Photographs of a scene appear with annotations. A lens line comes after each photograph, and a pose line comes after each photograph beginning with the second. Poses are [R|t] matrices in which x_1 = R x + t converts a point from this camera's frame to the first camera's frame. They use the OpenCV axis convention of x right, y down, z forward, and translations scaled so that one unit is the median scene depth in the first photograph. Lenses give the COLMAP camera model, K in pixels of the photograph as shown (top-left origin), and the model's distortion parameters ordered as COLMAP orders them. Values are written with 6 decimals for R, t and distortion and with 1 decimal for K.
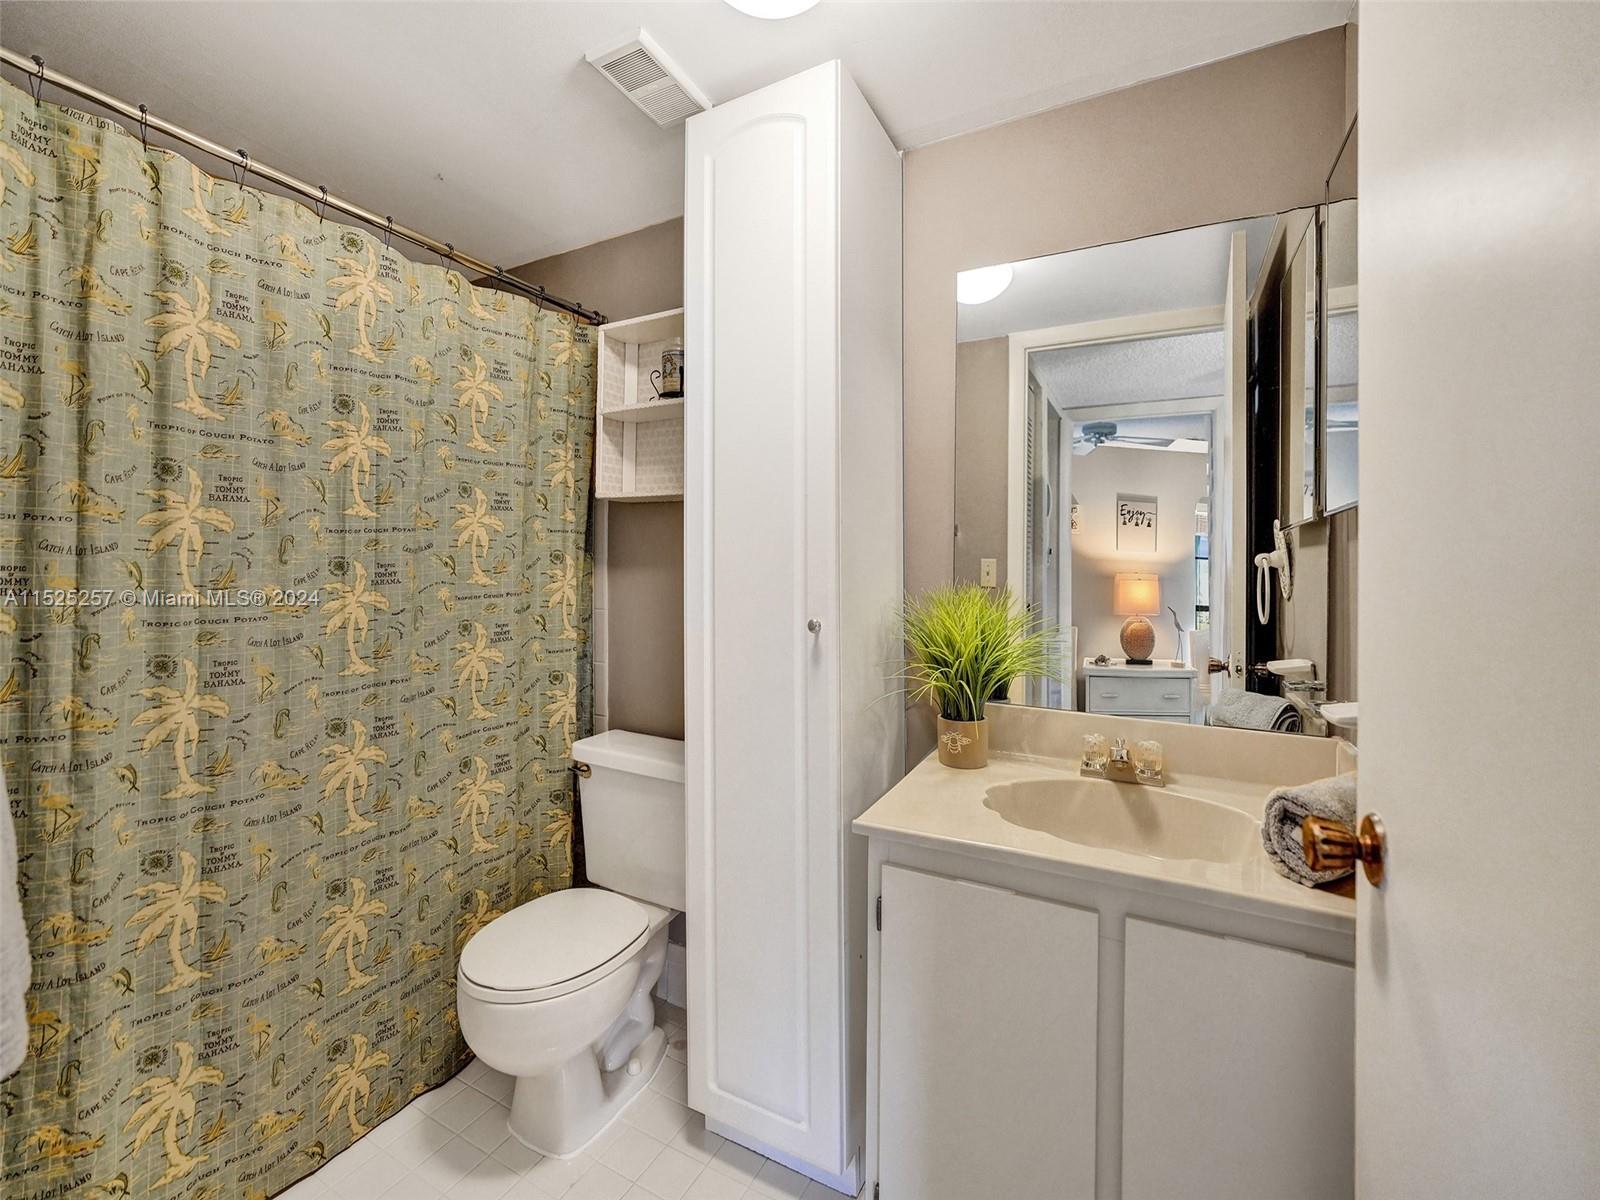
lens RADIAL K [[654.6, 0, 795.0], [0, 654.6, 582.9], [0, 0, 1]] dist [-0.013627, 0.000366]
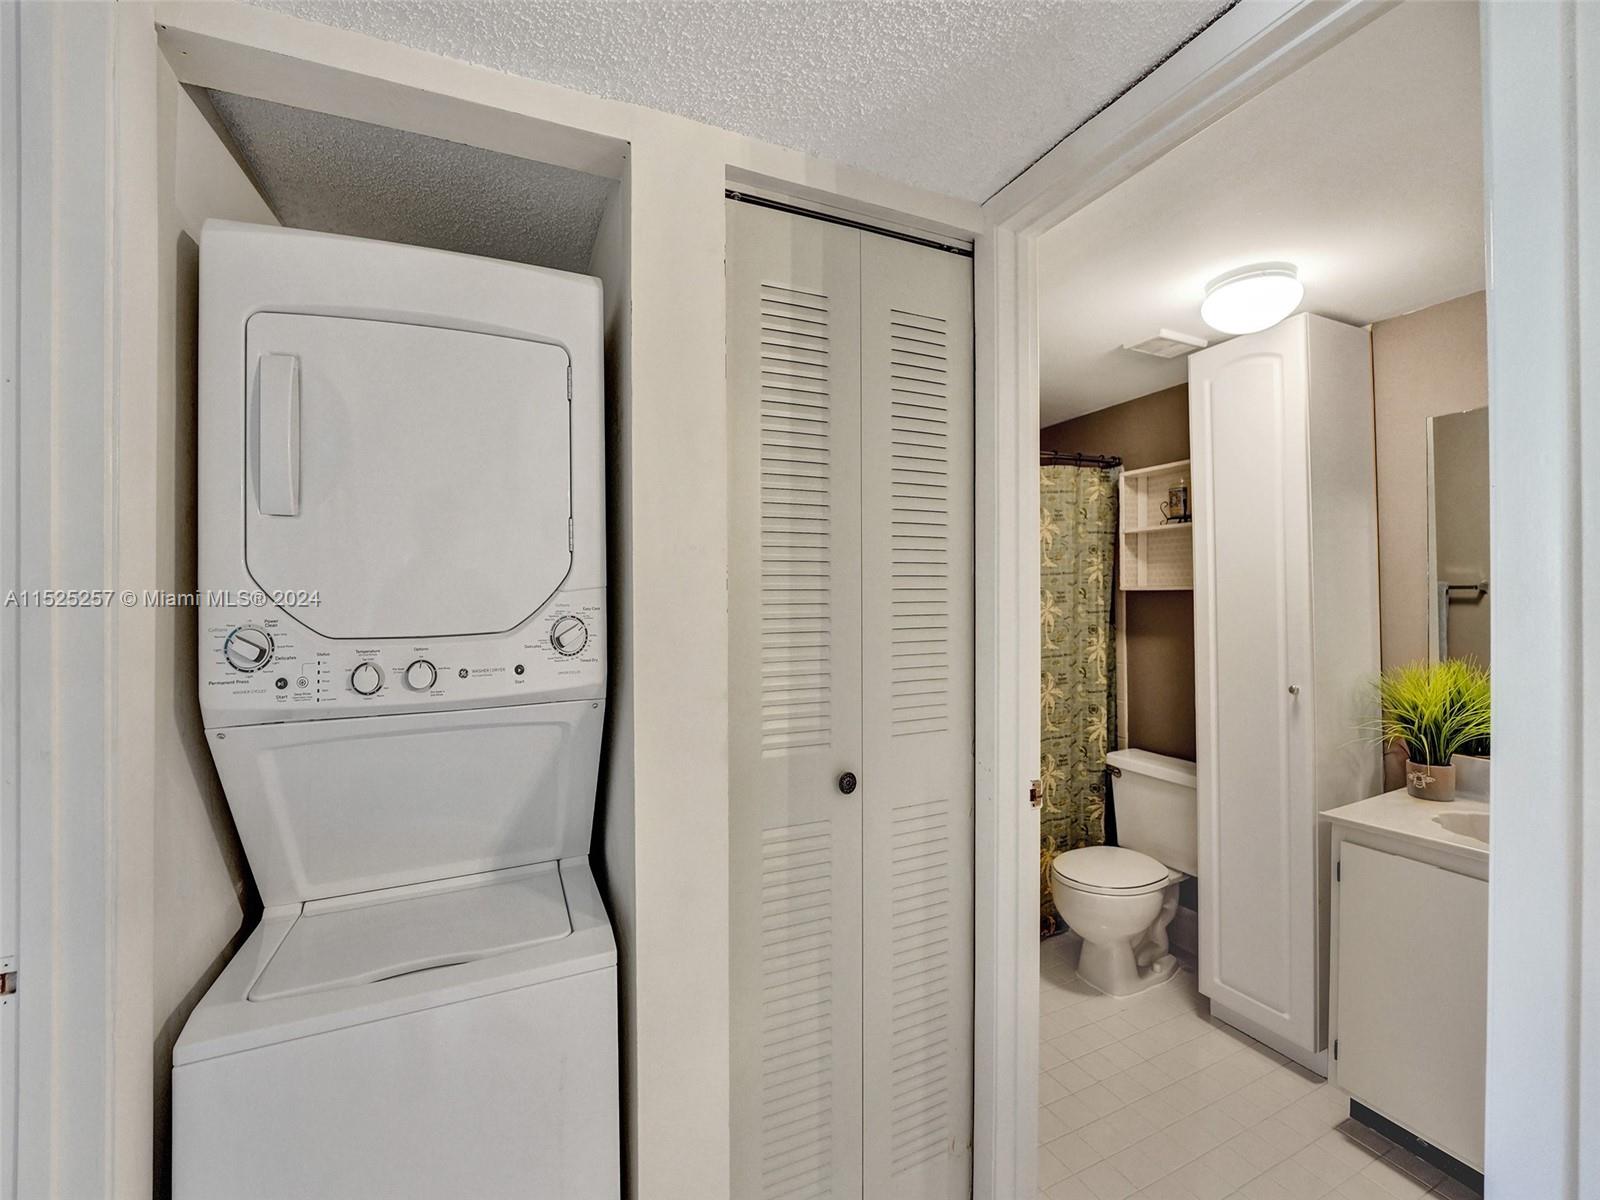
lens RADIAL K [[673.9, 0, 800.0], [0, 673.9, 600.0], [0, 0, 1]] dist [-0.026408, 0.000098]
pose [[0.796397, -0.015433, -0.604578, 0.035833], [0.008279, 0.999859, -0.014617, -0.092951], [0.604718, 0.006635, 0.796412, -0.664950]]
